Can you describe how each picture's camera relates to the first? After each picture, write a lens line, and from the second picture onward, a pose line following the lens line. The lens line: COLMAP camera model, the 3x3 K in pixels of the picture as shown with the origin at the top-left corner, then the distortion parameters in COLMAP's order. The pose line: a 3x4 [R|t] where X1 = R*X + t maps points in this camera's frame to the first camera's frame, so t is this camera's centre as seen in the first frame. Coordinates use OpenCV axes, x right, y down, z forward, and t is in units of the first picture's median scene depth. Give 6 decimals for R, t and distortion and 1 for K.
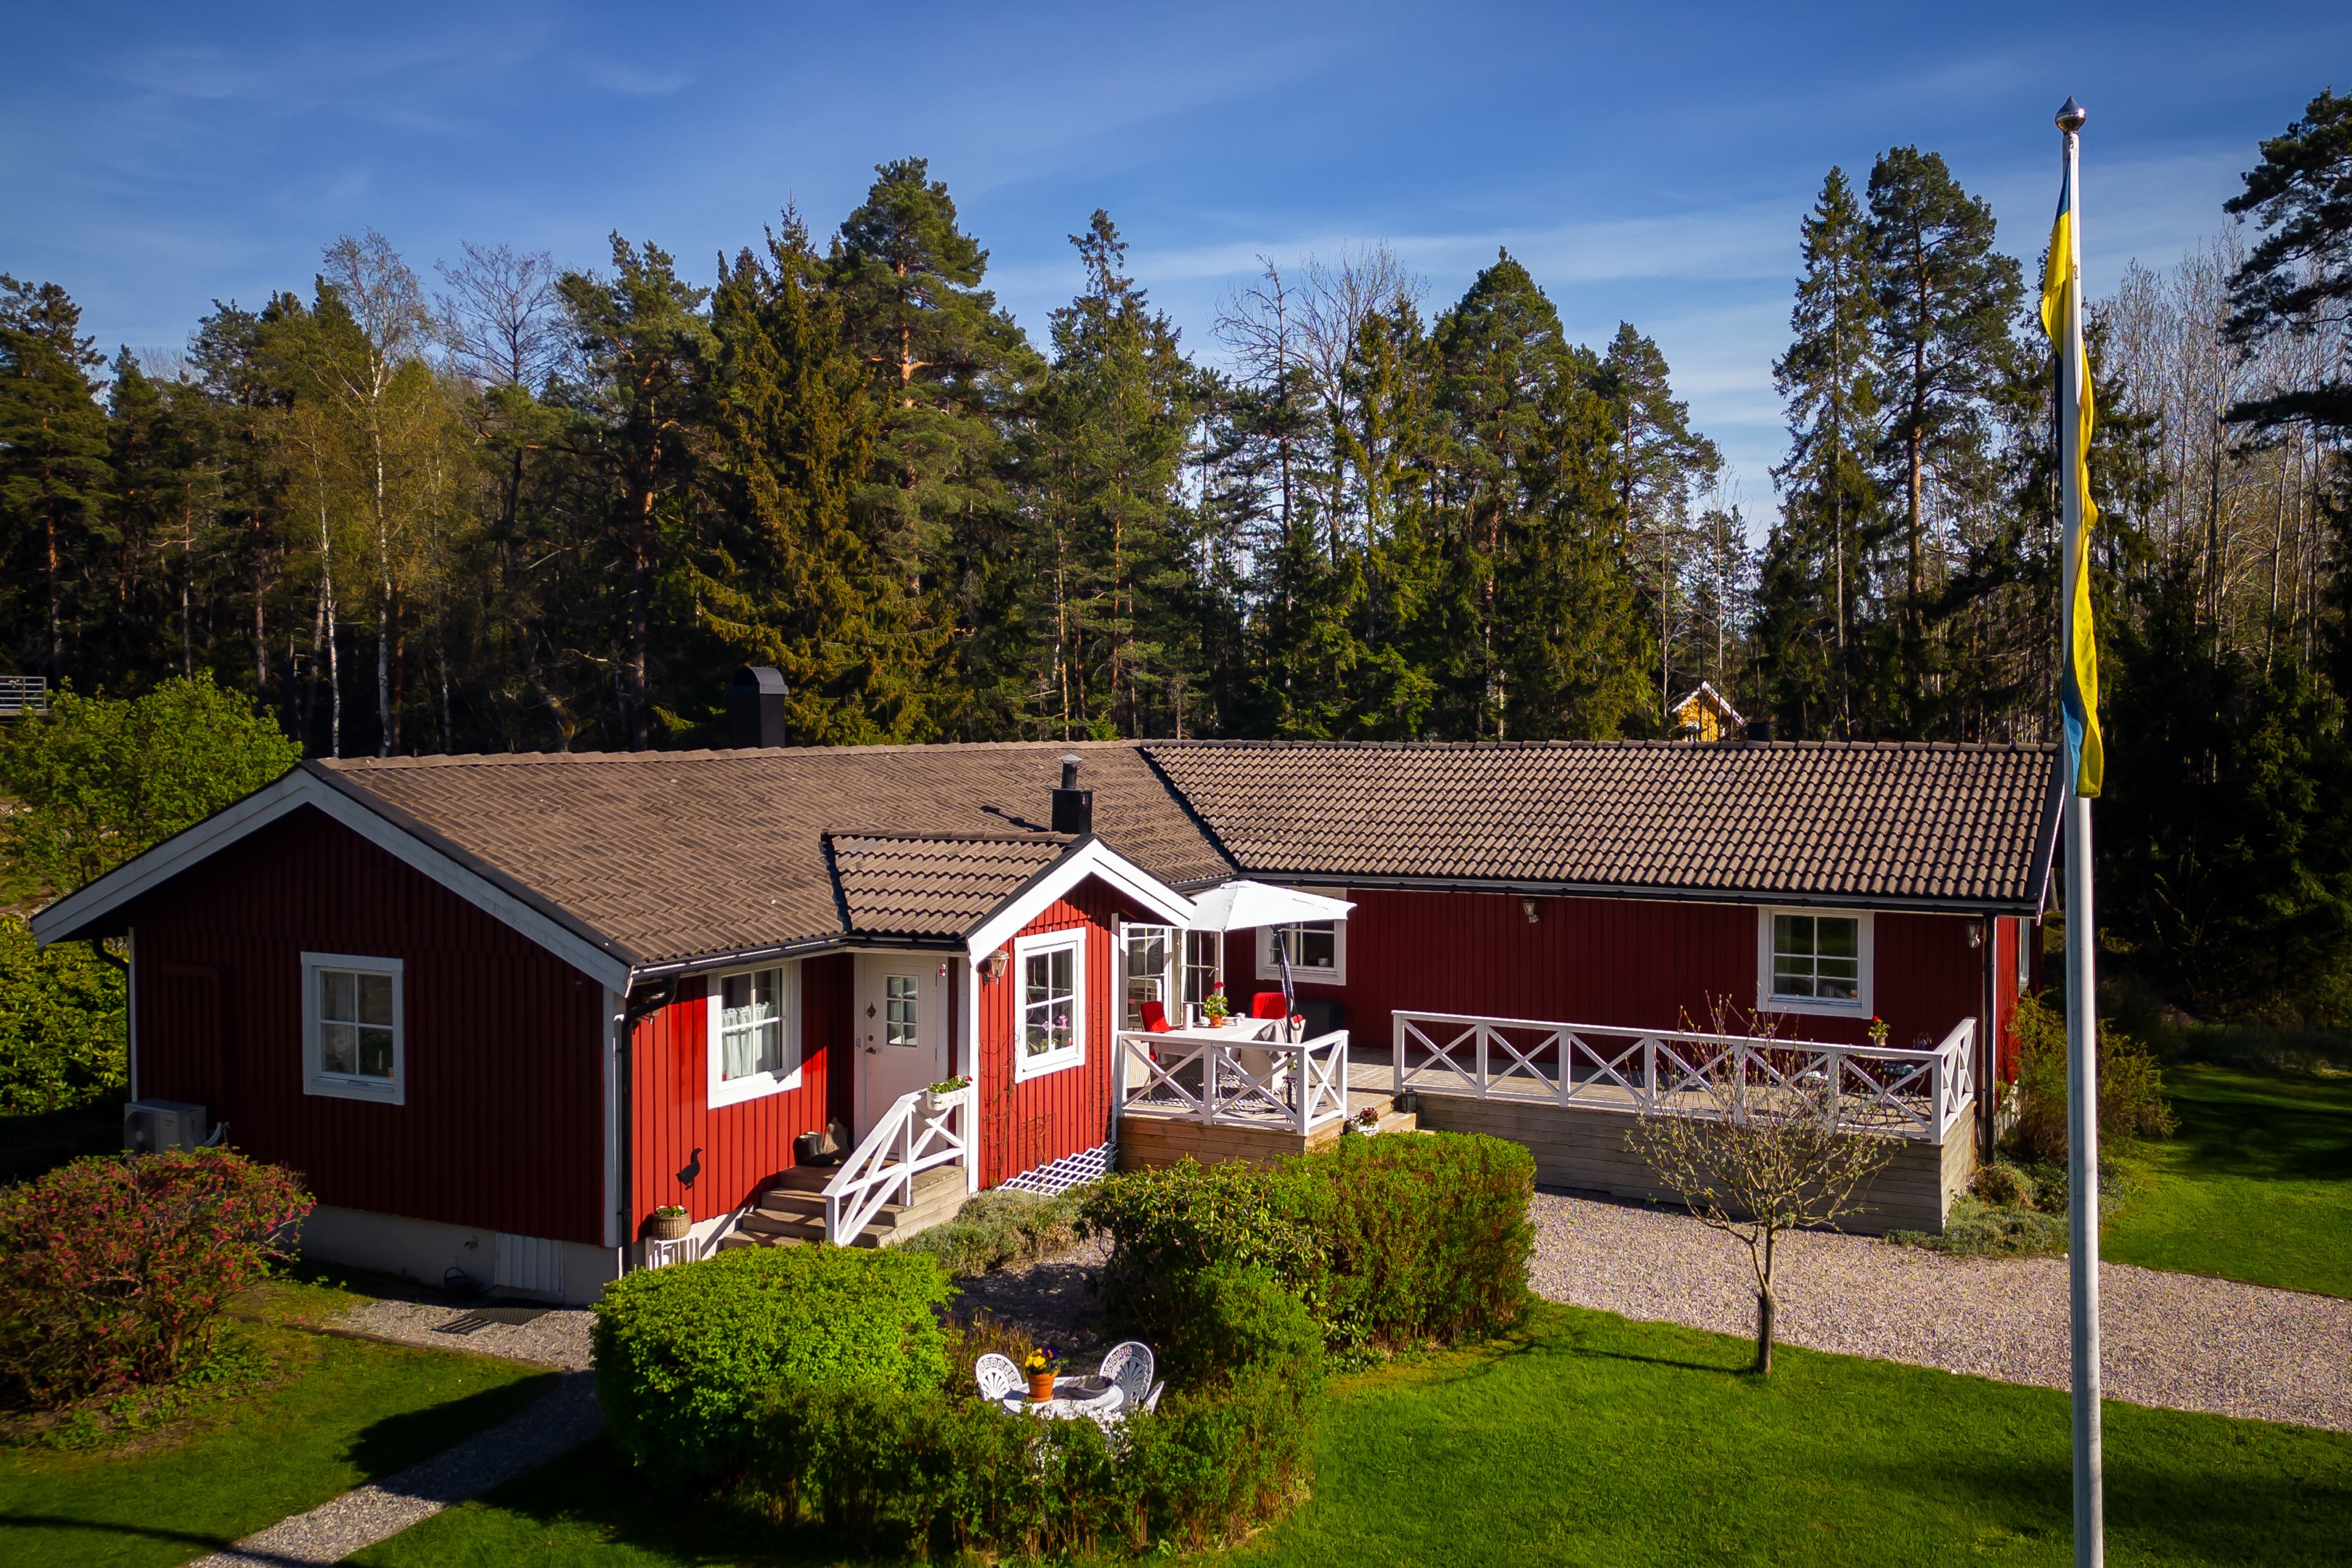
lens RADIAL K [[1932.2, 0, 1354.5], [0, 1932.2, 775.7], [0, 0, 1]] dist [0.076112, -0.078771]
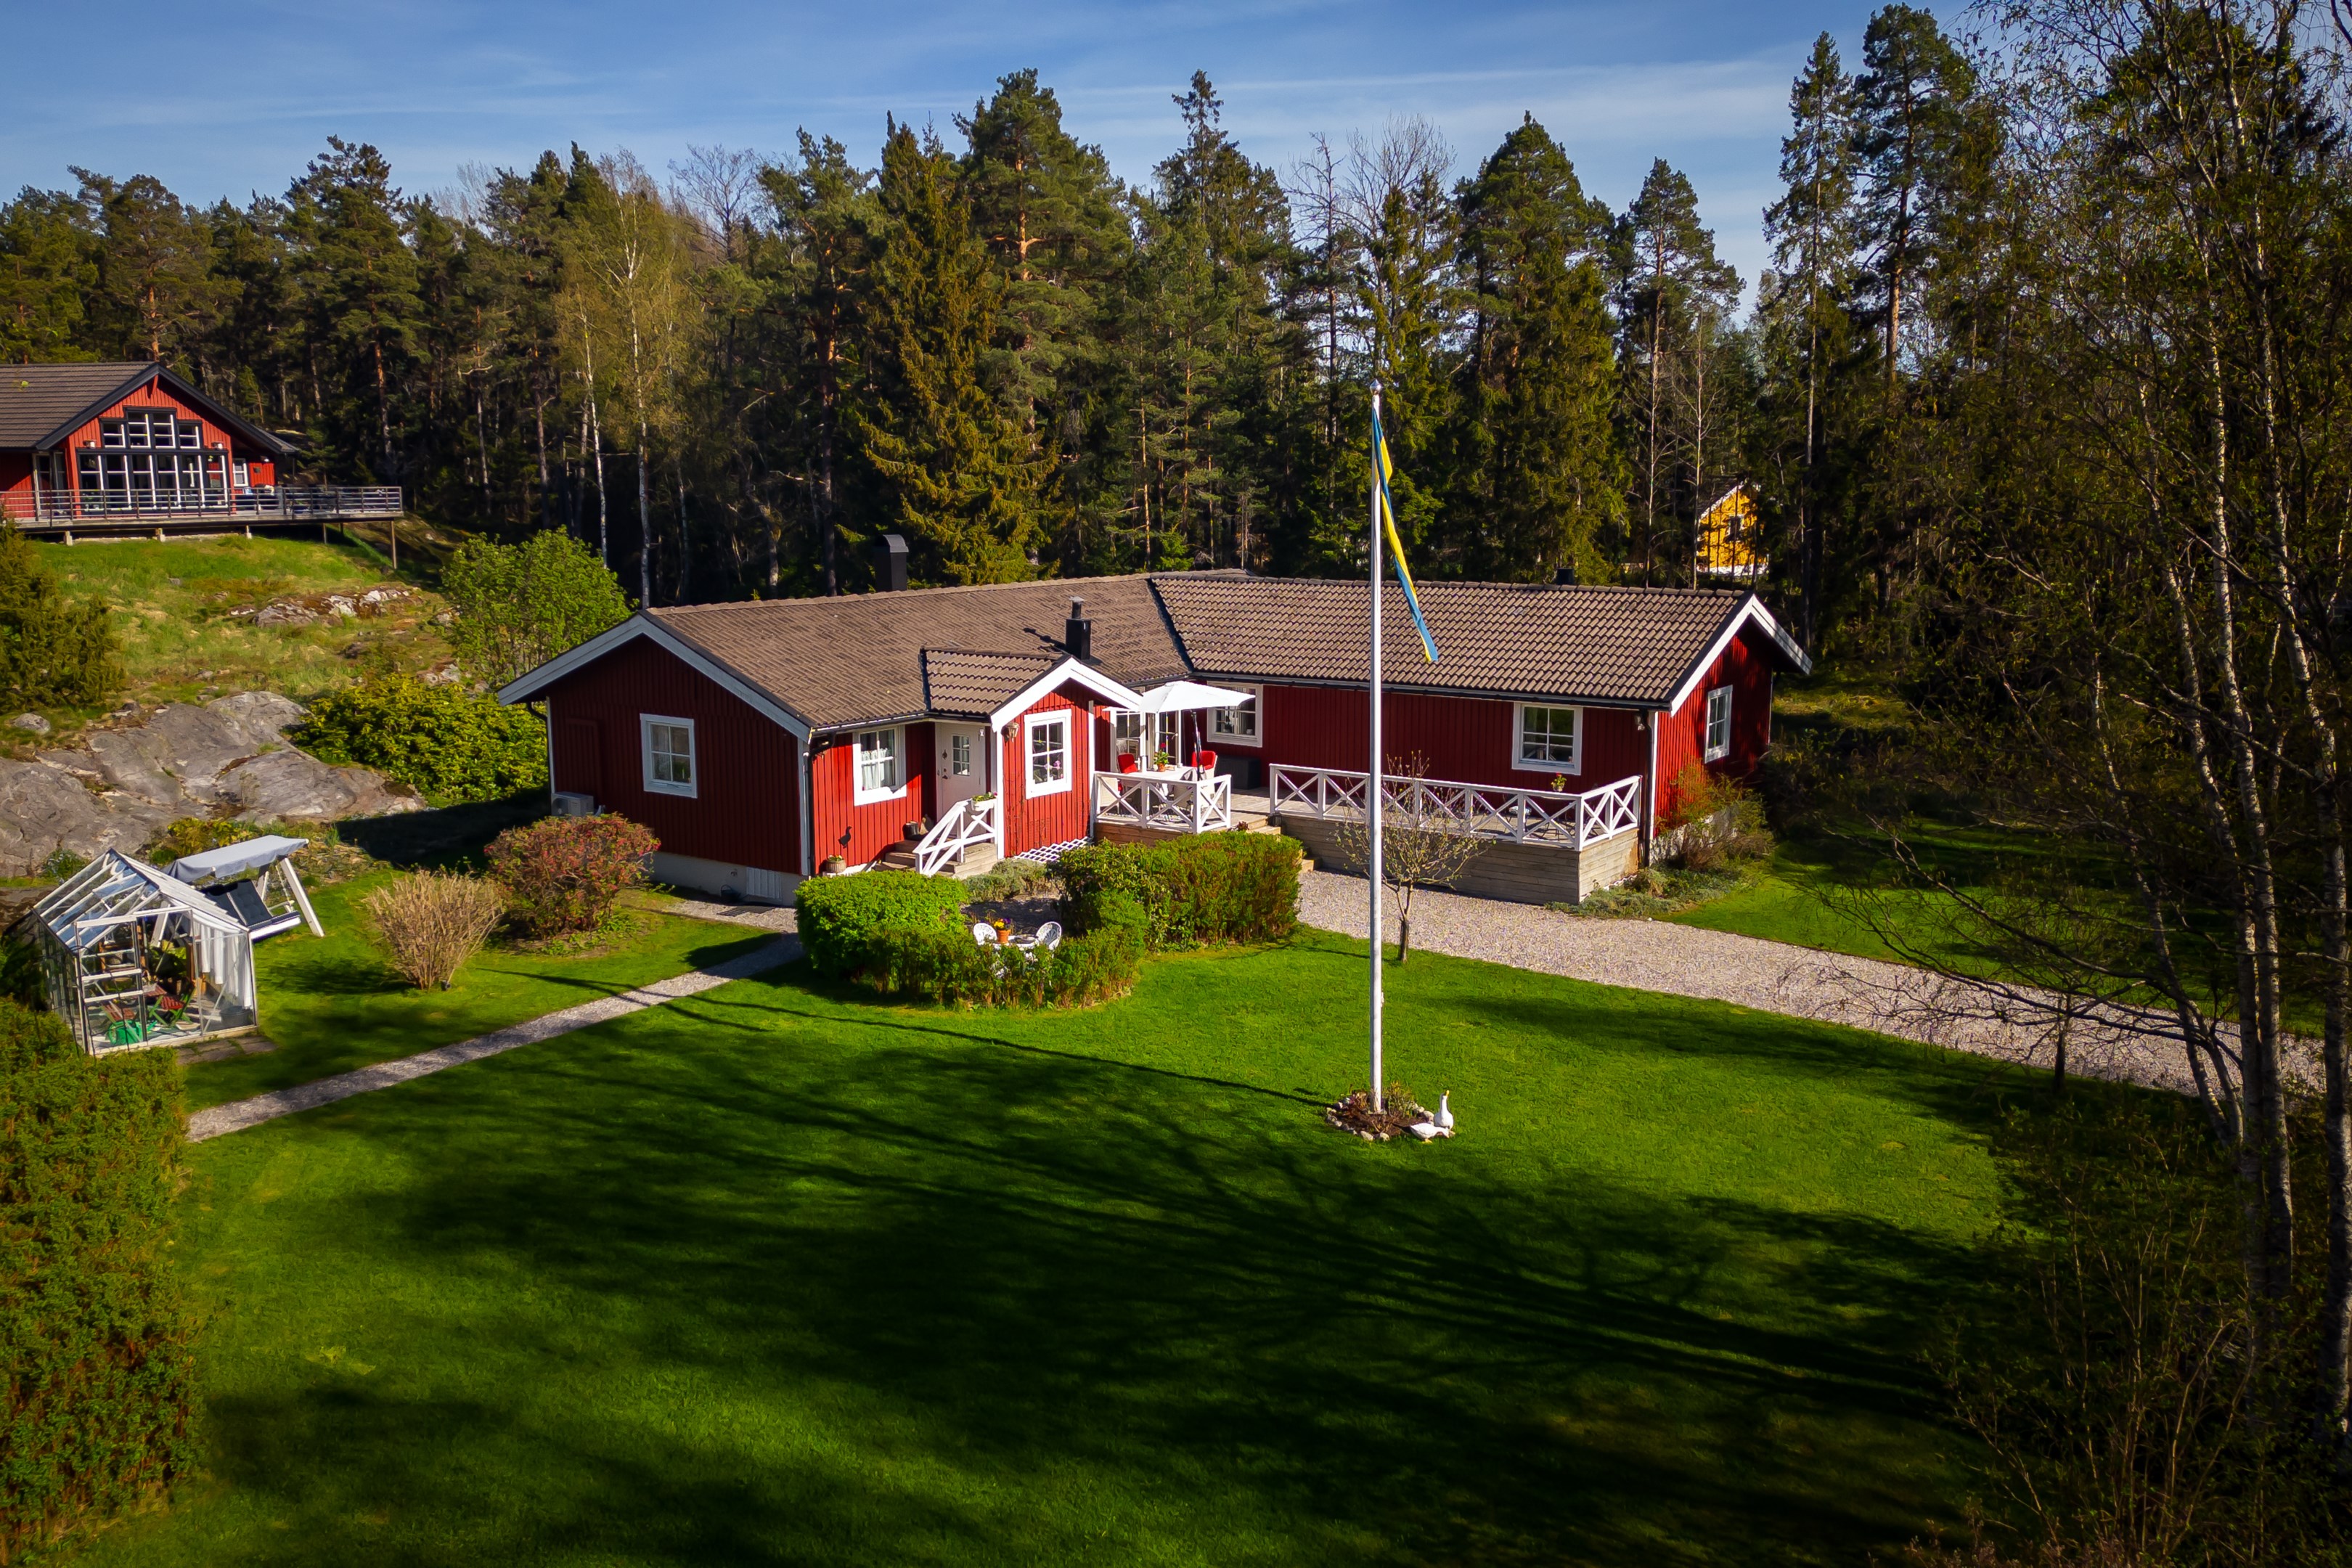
lens RADIAL K [[1932.2, 0, 1191.4], [0, 1932.2, 792.7], [0, 0, 1]] dist [0.076112, -0.078771]
pose [[0.984706, 0.027003, -0.172118, 0.197097], [-0.003612, 0.990868, 0.134785, -0.058333], [0.174186, -0.132102, 0.975812, -0.481963]]
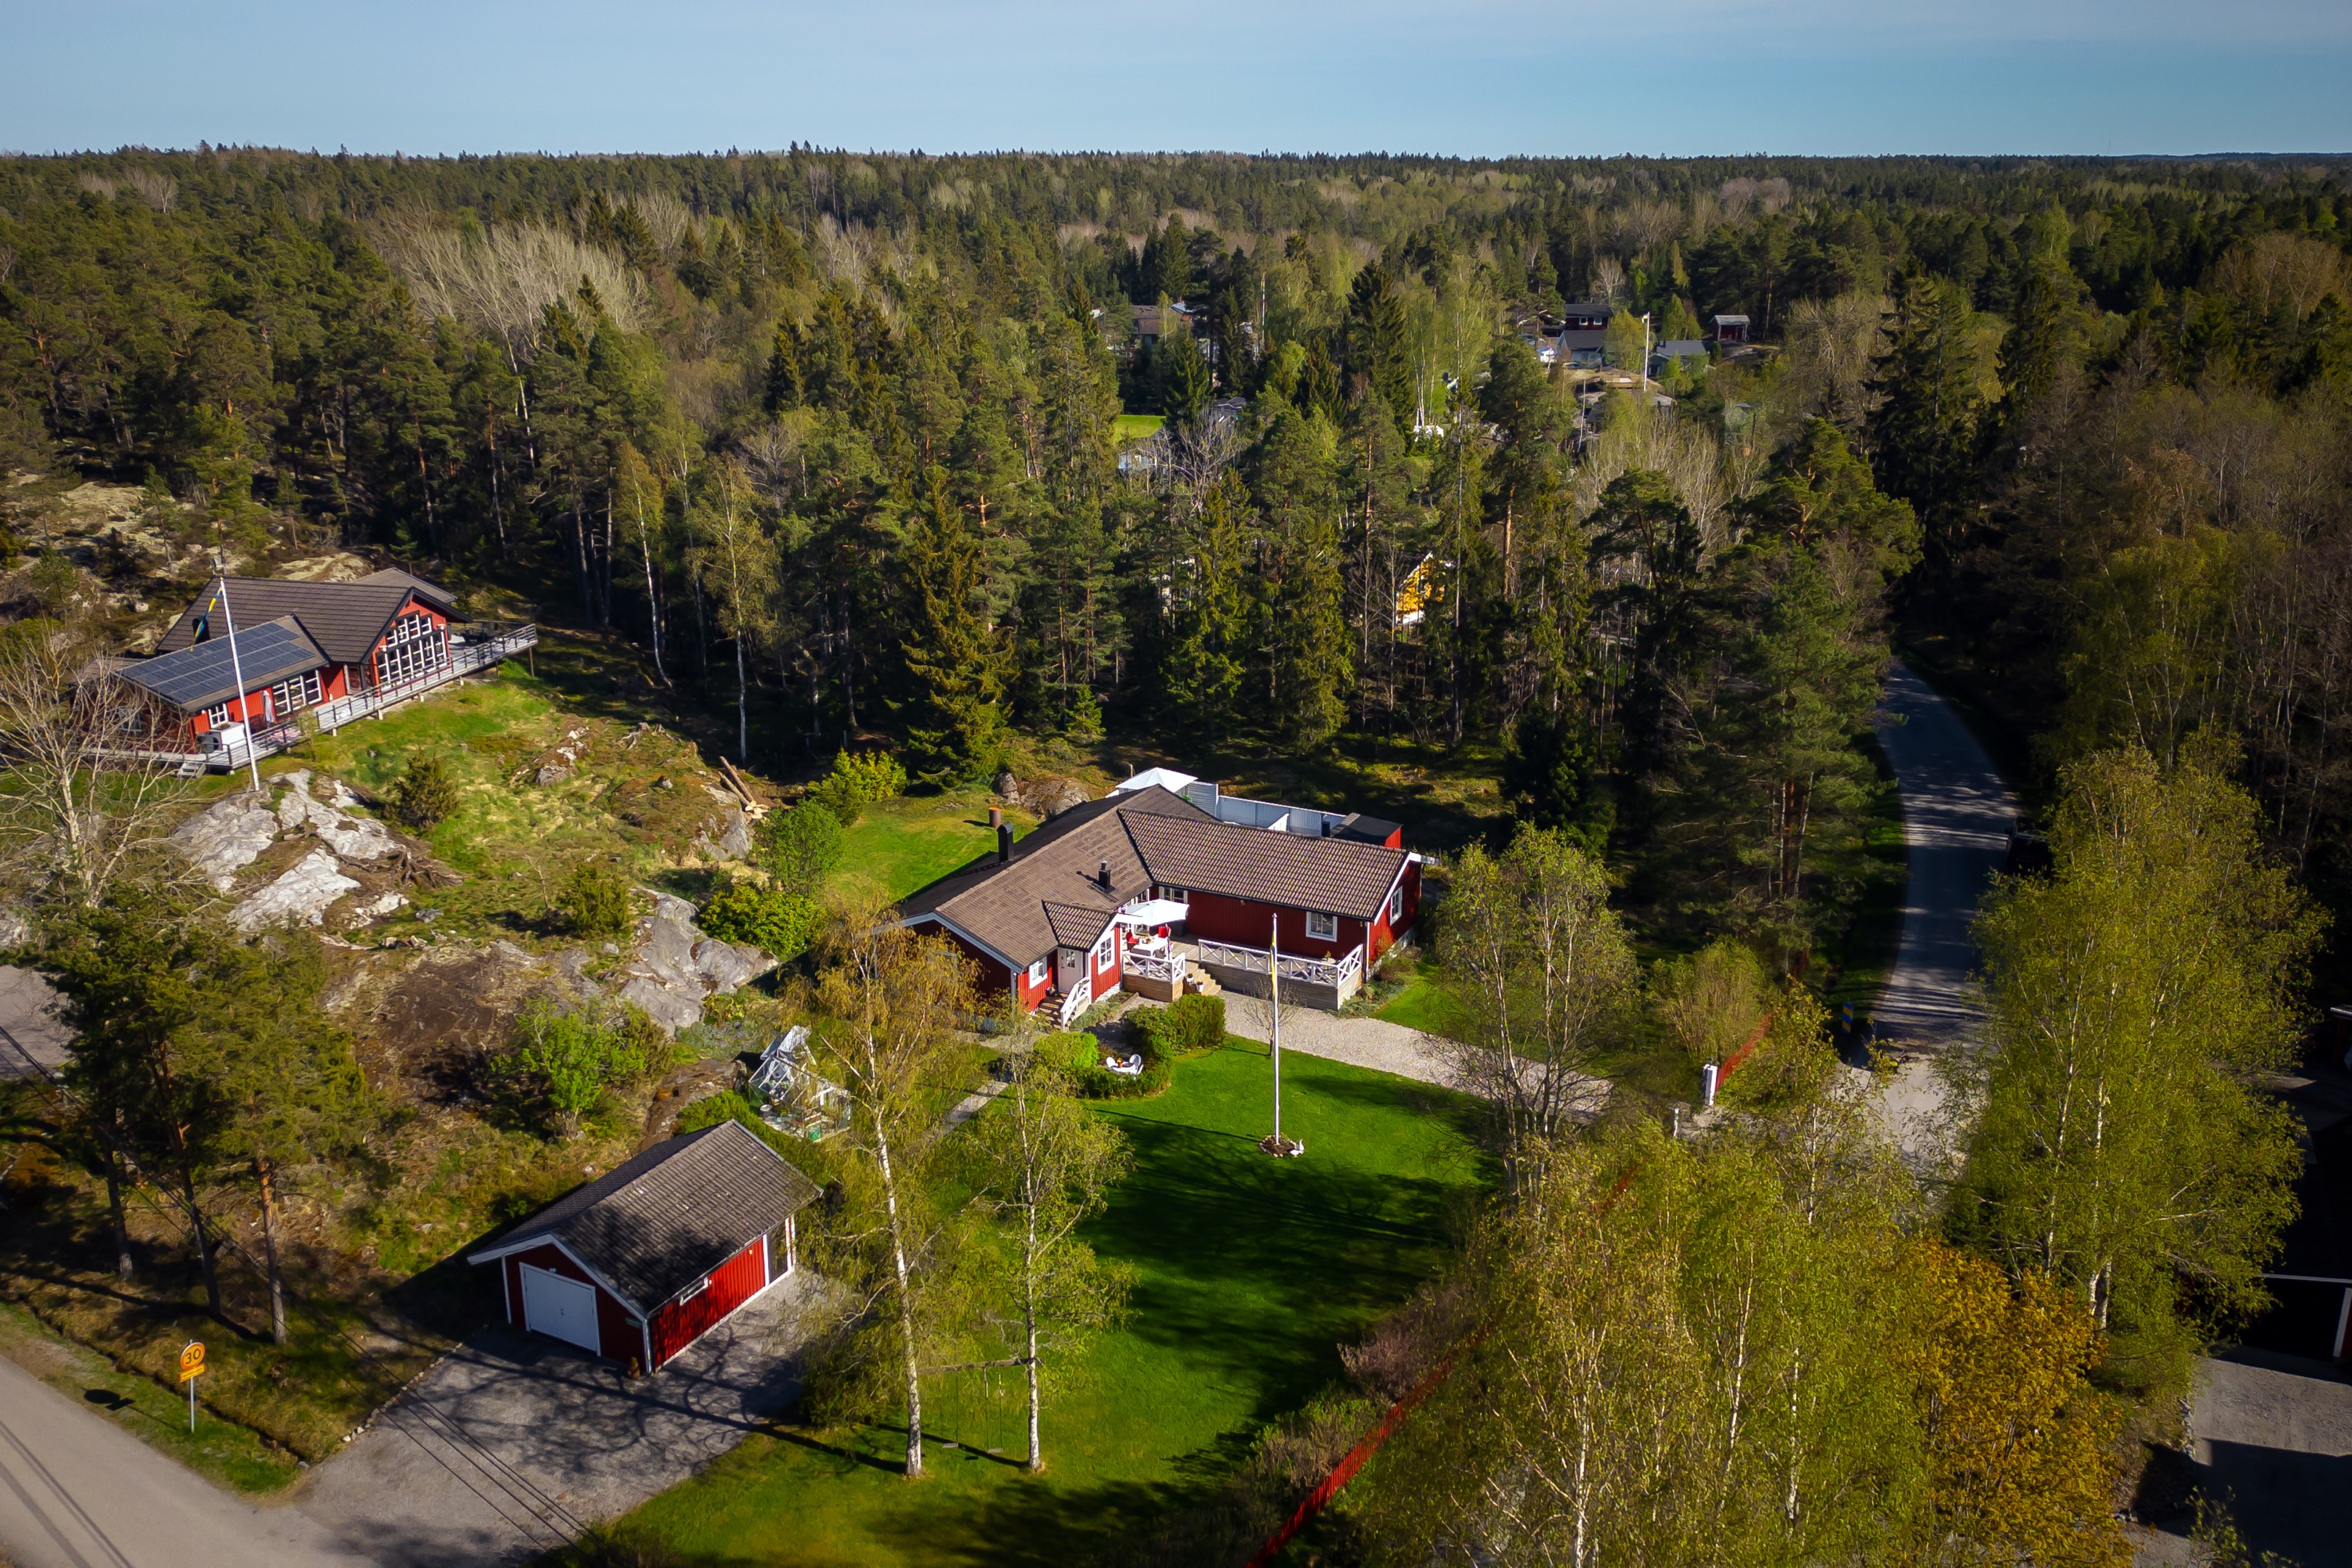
lens RADIAL K [[1932.2, 0, 1191.7], [0, 1932.2, 790.7], [0, 0, 1]] dist [0.076112, -0.078771]
pose [[0.999490, 0.006372, -0.031298, 0.098793], [0.002590, 0.960499, 0.278270, -0.955231], [0.031835, -0.278209, 0.959993, -1.962420]]
